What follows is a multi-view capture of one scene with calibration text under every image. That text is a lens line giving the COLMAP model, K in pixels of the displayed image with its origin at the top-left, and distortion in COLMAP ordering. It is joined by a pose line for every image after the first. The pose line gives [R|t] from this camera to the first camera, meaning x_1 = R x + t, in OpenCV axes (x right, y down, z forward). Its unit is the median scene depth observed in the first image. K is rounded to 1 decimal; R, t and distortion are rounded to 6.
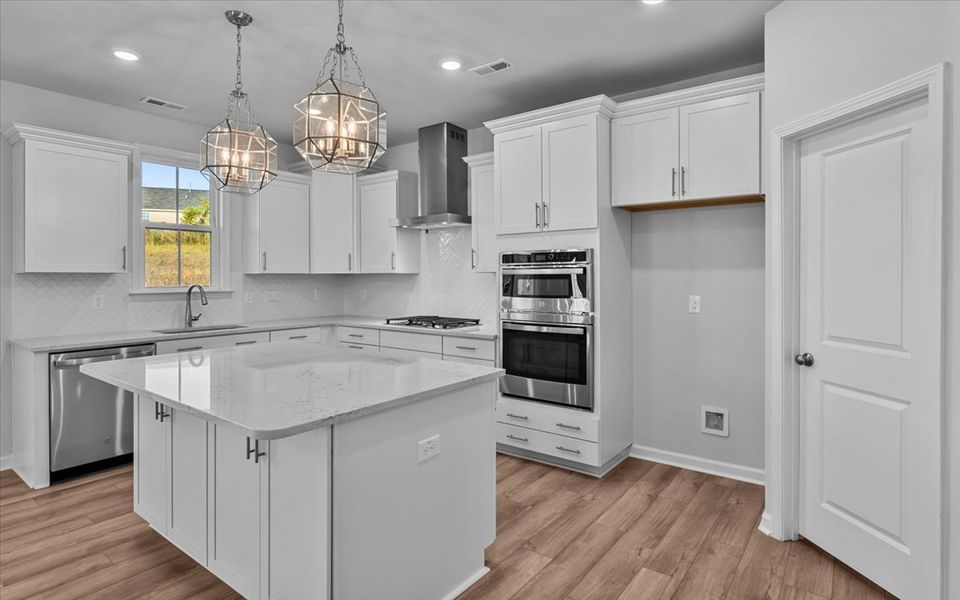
lens RADIAL K [[497.7, 0, 483.0], [0, 497.7, 277.3], [0, 0, 1]] dist [-0.007580, 0.001332]
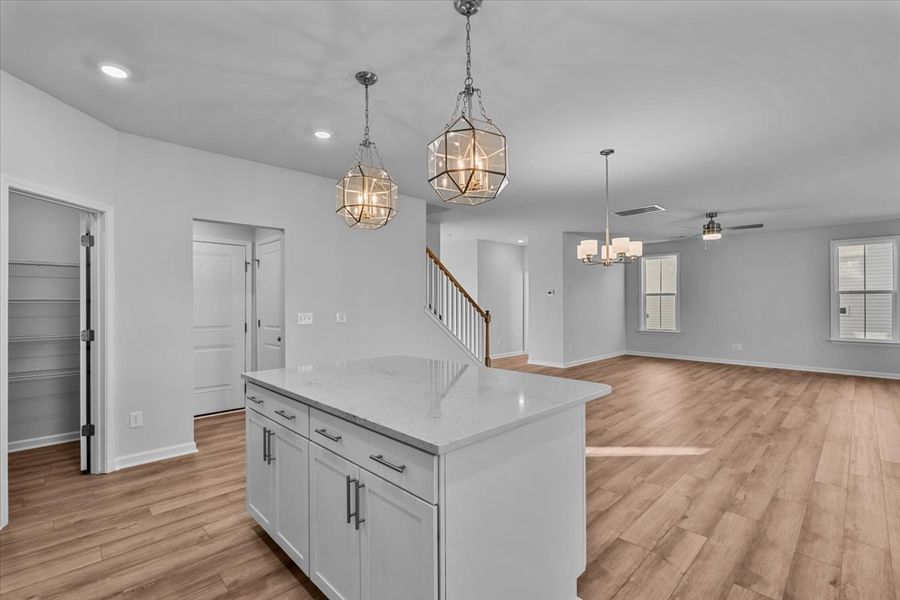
lens RADIAL K [[400.5, 0, 450.8], [0, 400.5, 299.6], [0, 0, 1]] dist [-0.006384, 0.000768]
pose [[-0.988133, 0.003085, 0.153570, -0.437922], [0.003083, 0.999995, -0.000254, -0.000309], [-0.153570, 0.000223, -0.988138, 1.312907]]
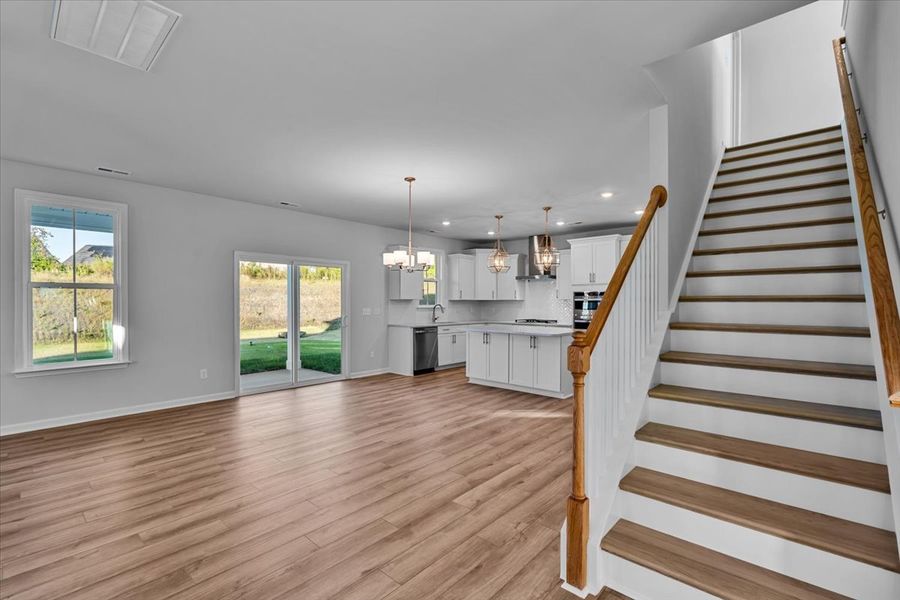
lens RADIAL K [[400.5, 0, 452.2], [0, 400.5, 305.3], [0, 0, 1]] dist [-0.006384, 0.000768]
pose [[0.996736, 0.004078, -0.080633, -0.446307], [-0.003620, 0.999976, 0.005833, 0.009246], [0.080655, -0.005522, 0.996727, -1.149482]]
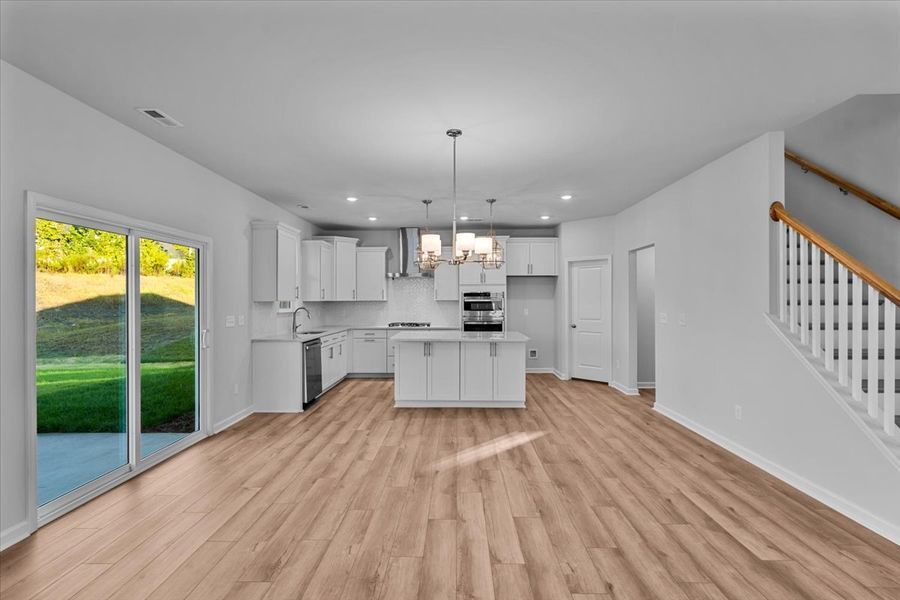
lens RADIAL K [[416.1, 0, 447.5], [0, 416.1, 300.8], [0, 0, 1]] dist [-0.005291, 0.000149]
pose [[0.812167, -0.001044, 0.583424, -1.275317], [0.002837, 0.999994, -0.002160, -0.005862], [-0.583419, 0.003409, 0.812165, -0.613628]]
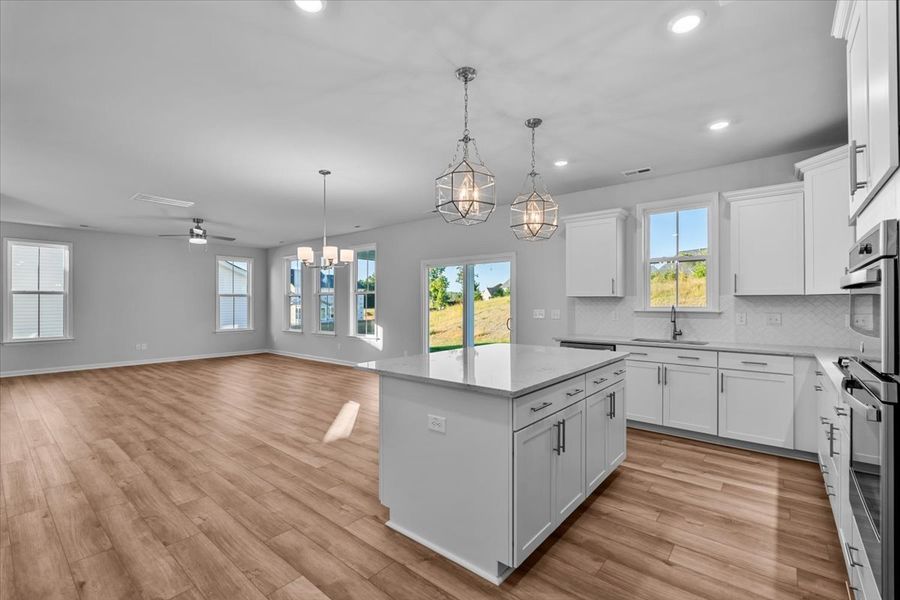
lens RADIAL K [[400.5, 0, 444.2], [0, 400.5, 299.5], [0, 0, 1]] dist [-0.006384, 0.000768]
pose [[-0.059989, -0.006845, -0.998176, 0.549267], [-0.003499, 0.999972, -0.006647, 0.011836], [0.998193, 0.003094, -0.060012, 0.621994]]
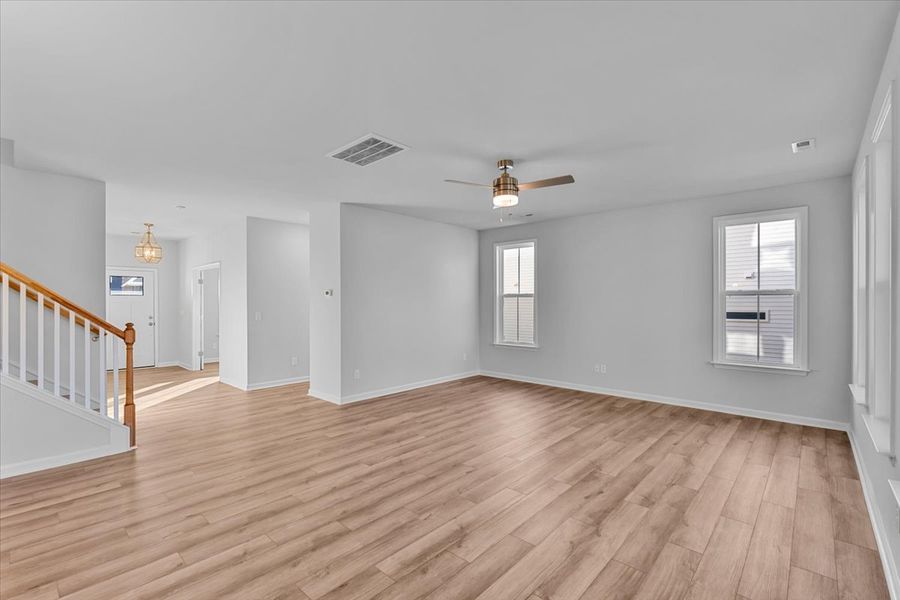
lens RADIAL K [[400.5, 0, 453.9], [0, 400.5, 308.6], [0, 0, 1]] dist [-0.006384, 0.000768]
pose [[-0.996045, 0.000602, 0.088845, -1.314105], [0.002610, 0.999744, 0.022483, -0.013126], [-0.088808, 0.022626, -0.995792, 0.421251]]
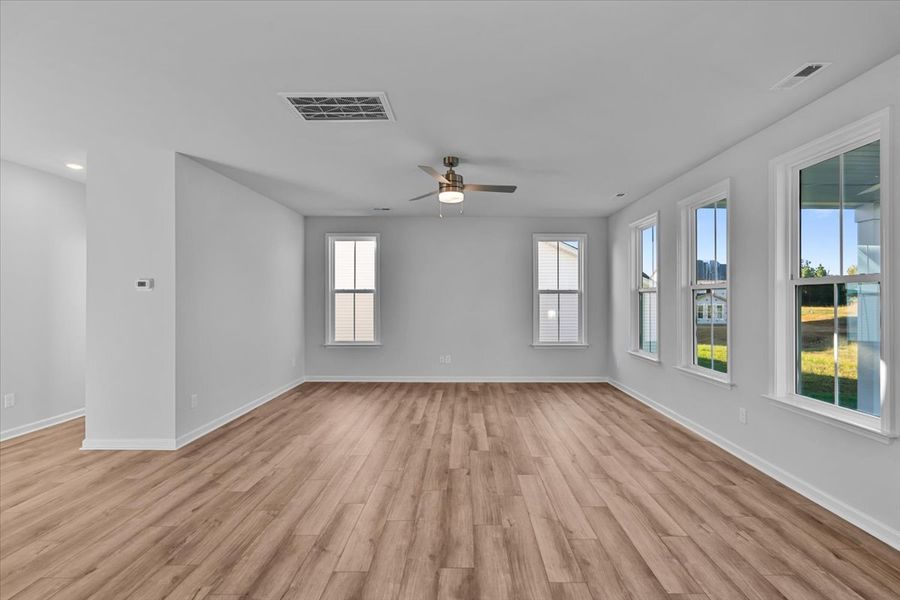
lens RADIAL K [[400.5, 0, 460.7], [0, 400.5, 301.1], [0, 0, 1]] dist [-0.006384, 0.000768]
pose [[-0.801713, 0.005716, -0.597682, -0.702989], [-0.003109, 0.999901, 0.013733, -0.013451], [0.597701, 0.012868, -0.801616, 0.206113]]
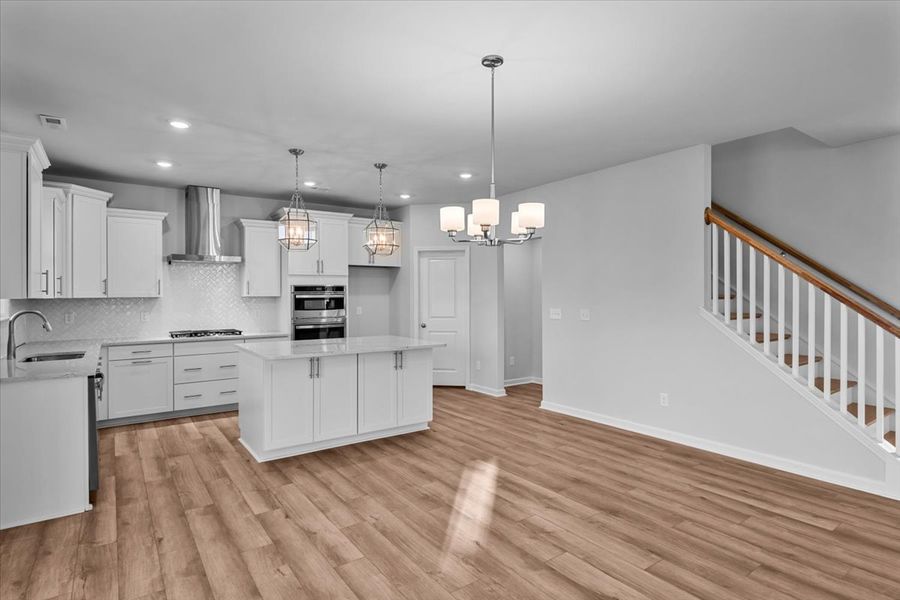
lens RADIAL K [[472.6, 0, 442.3], [0, 472.6, 293.7], [0, 0, 1]] dist [-0.000441, -0.000745]
pose [[0.307815, 0.003342, 0.951440, -1.475085], [0.007119, 0.999958, -0.005815, -0.007528], [-0.951420, 0.008564, 0.307778, 0.003396]]
